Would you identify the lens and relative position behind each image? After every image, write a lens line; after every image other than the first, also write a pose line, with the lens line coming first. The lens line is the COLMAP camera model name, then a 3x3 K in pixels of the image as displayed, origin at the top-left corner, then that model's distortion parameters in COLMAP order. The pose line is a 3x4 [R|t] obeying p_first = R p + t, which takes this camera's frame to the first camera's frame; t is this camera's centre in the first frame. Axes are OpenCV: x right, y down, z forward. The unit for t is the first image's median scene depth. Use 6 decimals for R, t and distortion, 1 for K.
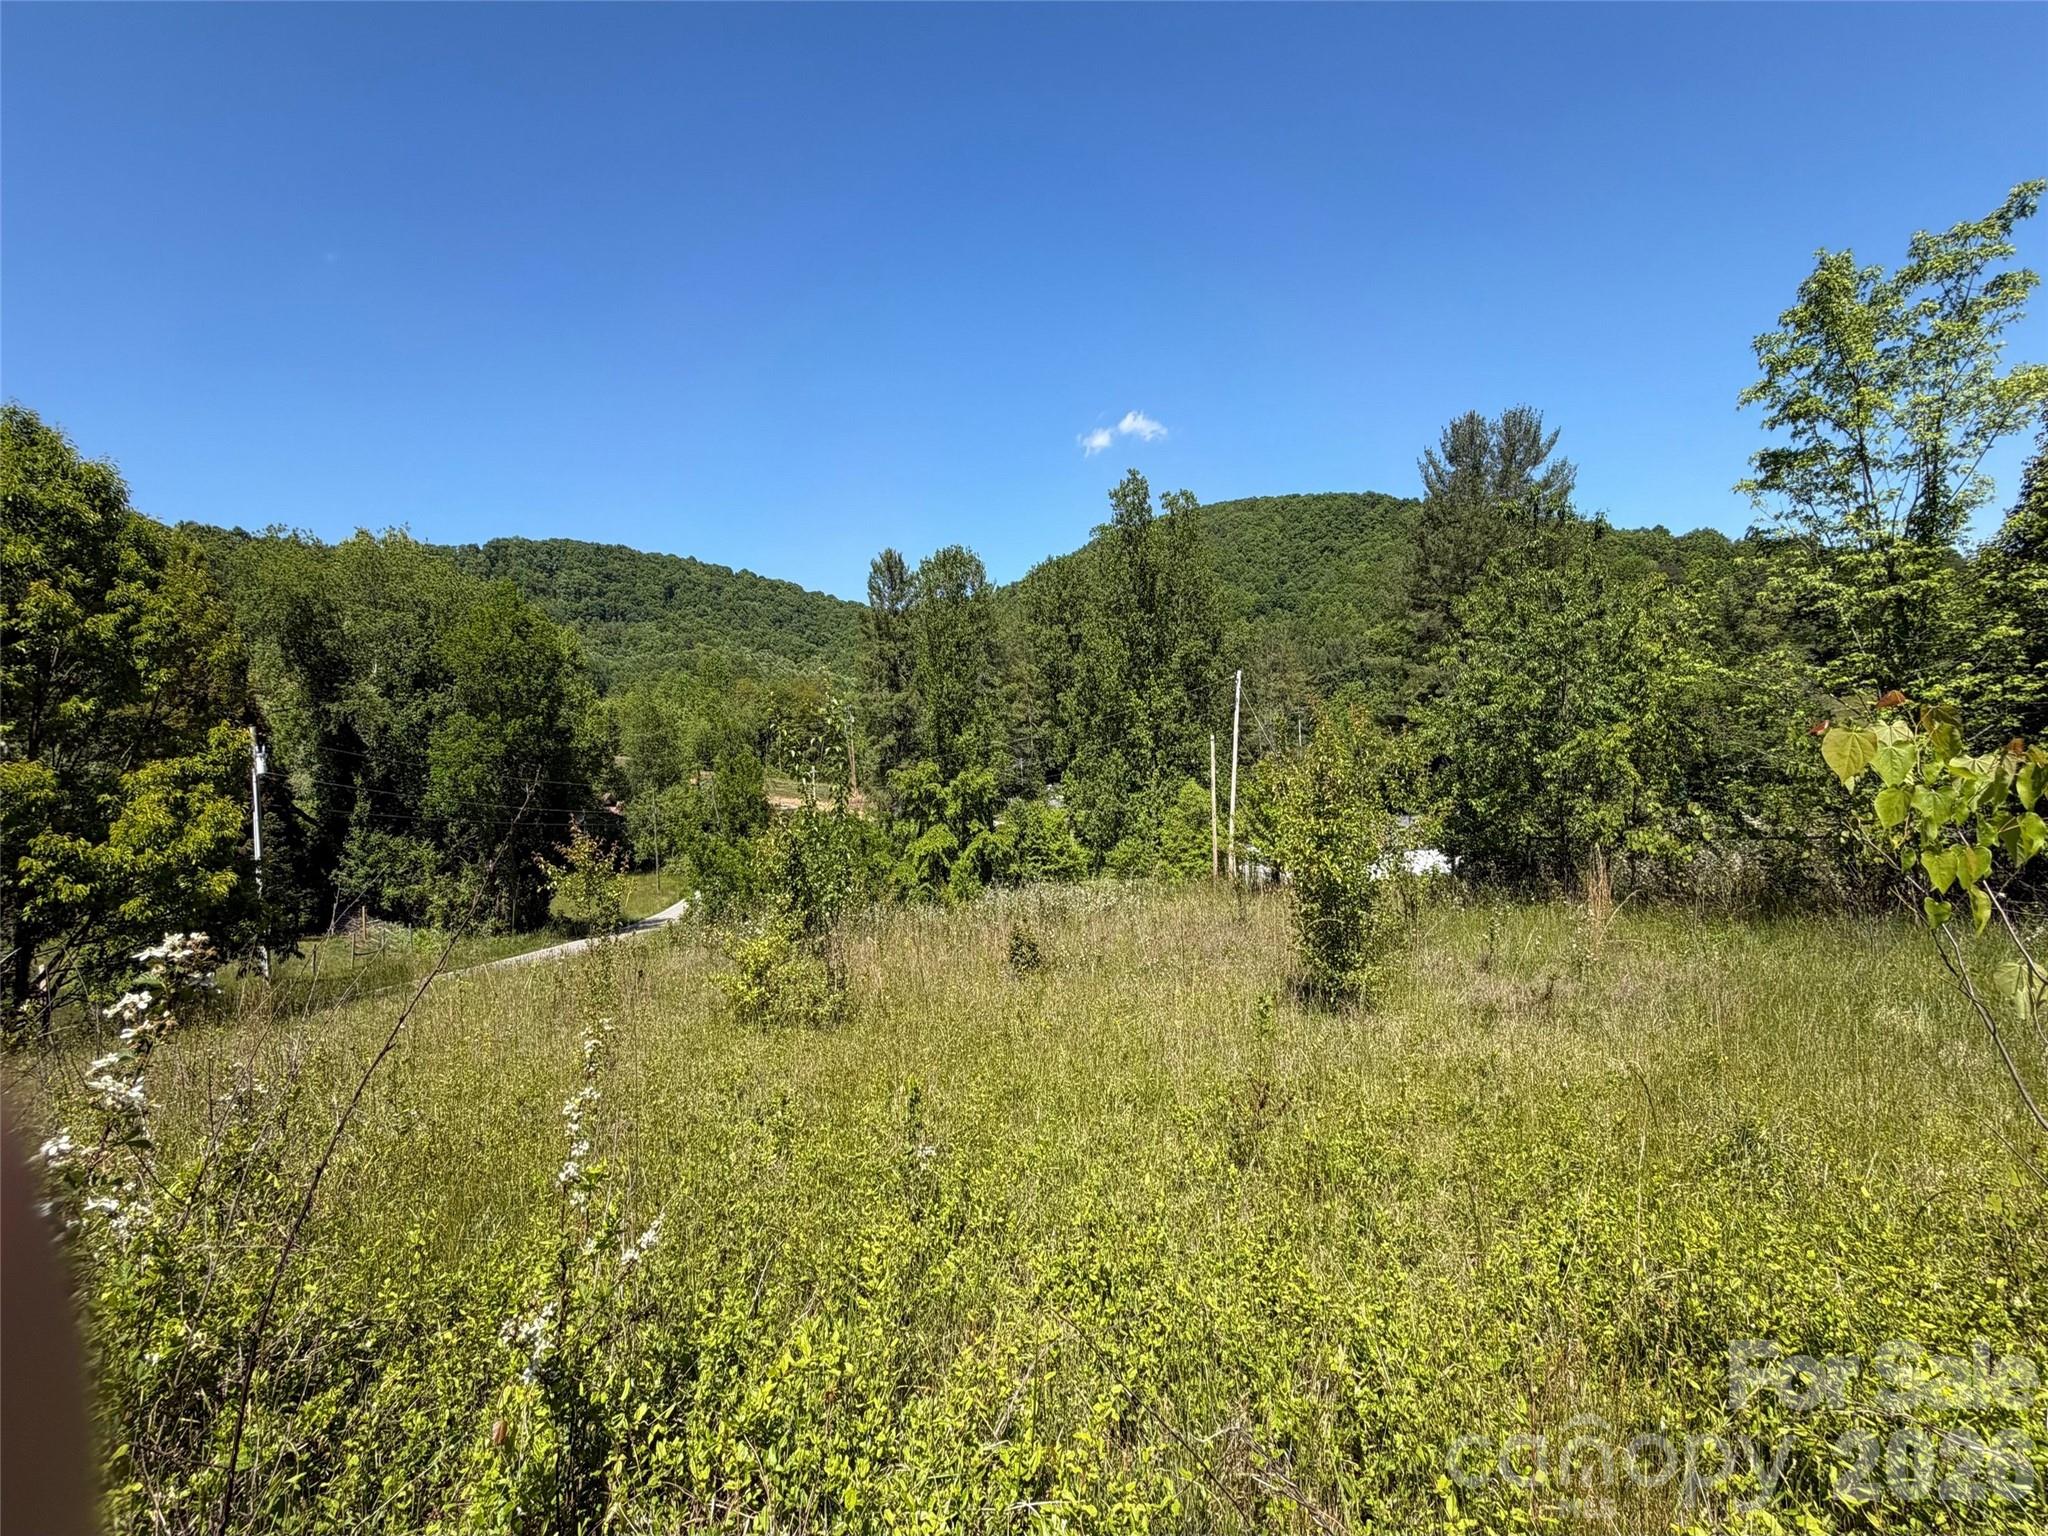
lens RADIAL K [[876.8, 0, 1024.0], [0, 876.8, 768.0], [0, 0, 1]] dist [-0.039971, 0.000204]
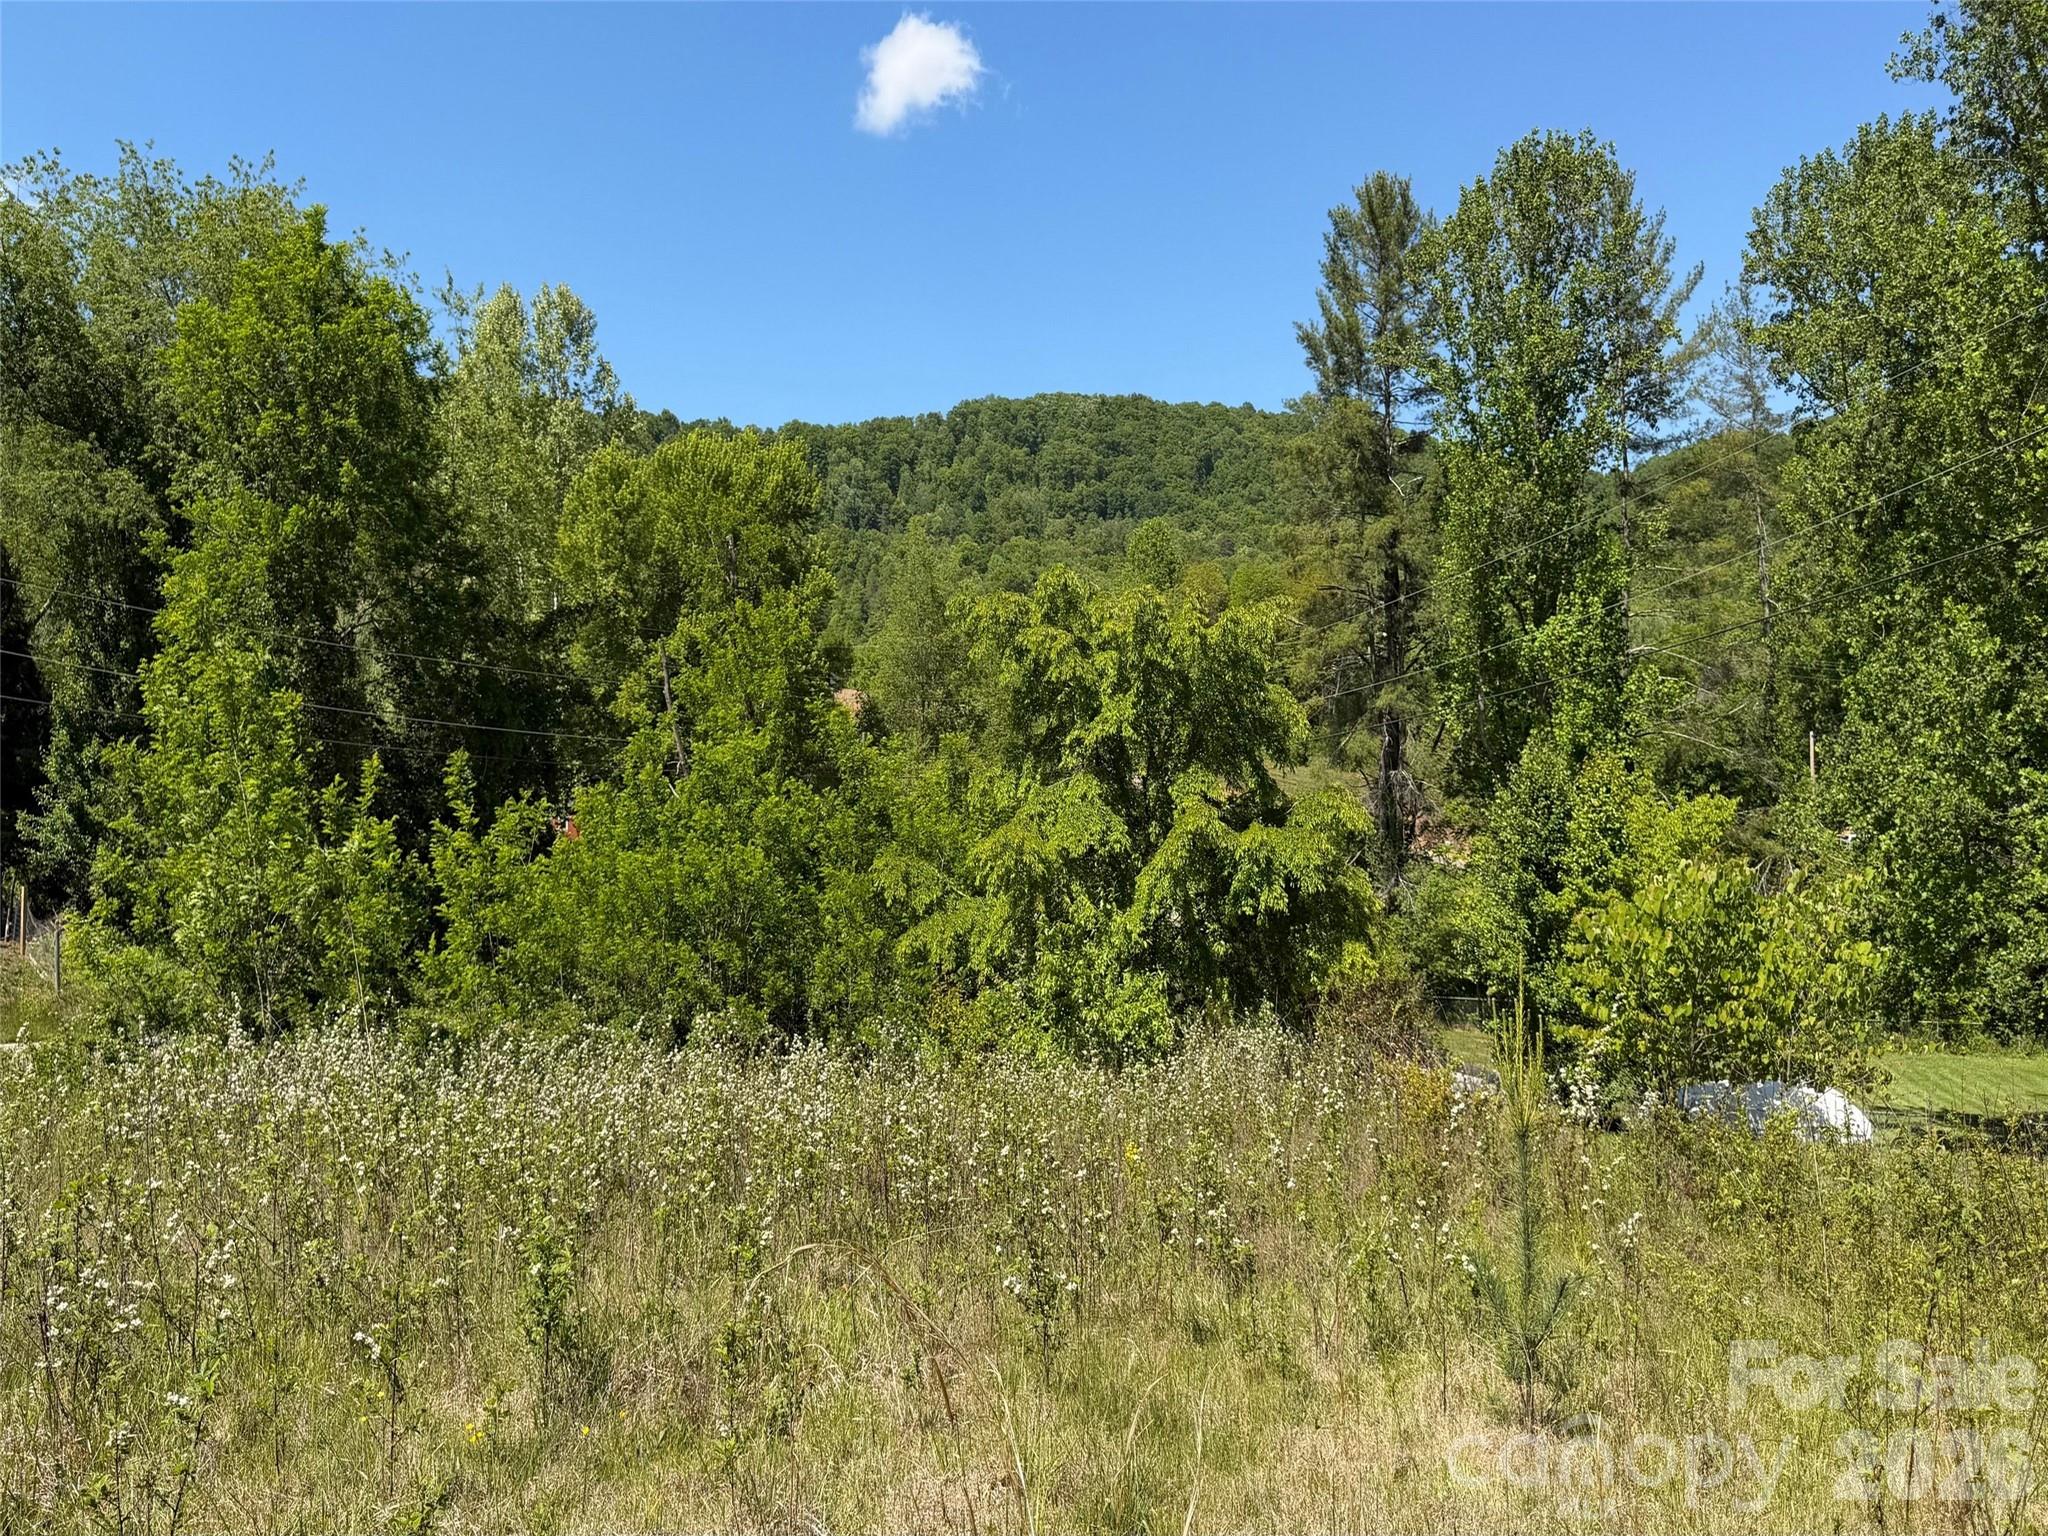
lens RADIAL K [[1355.2, 0, 1024.0], [0, 1355.2, 768.0], [0, 0, 1]] dist [-0.030535, -0.000237]
pose [[0.803823, 0.043631, -0.593266, 0.107504], [-0.063036, 0.997939, -0.012016, 0.049683], [0.591519, 0.047056, 0.804917, 0.437286]]
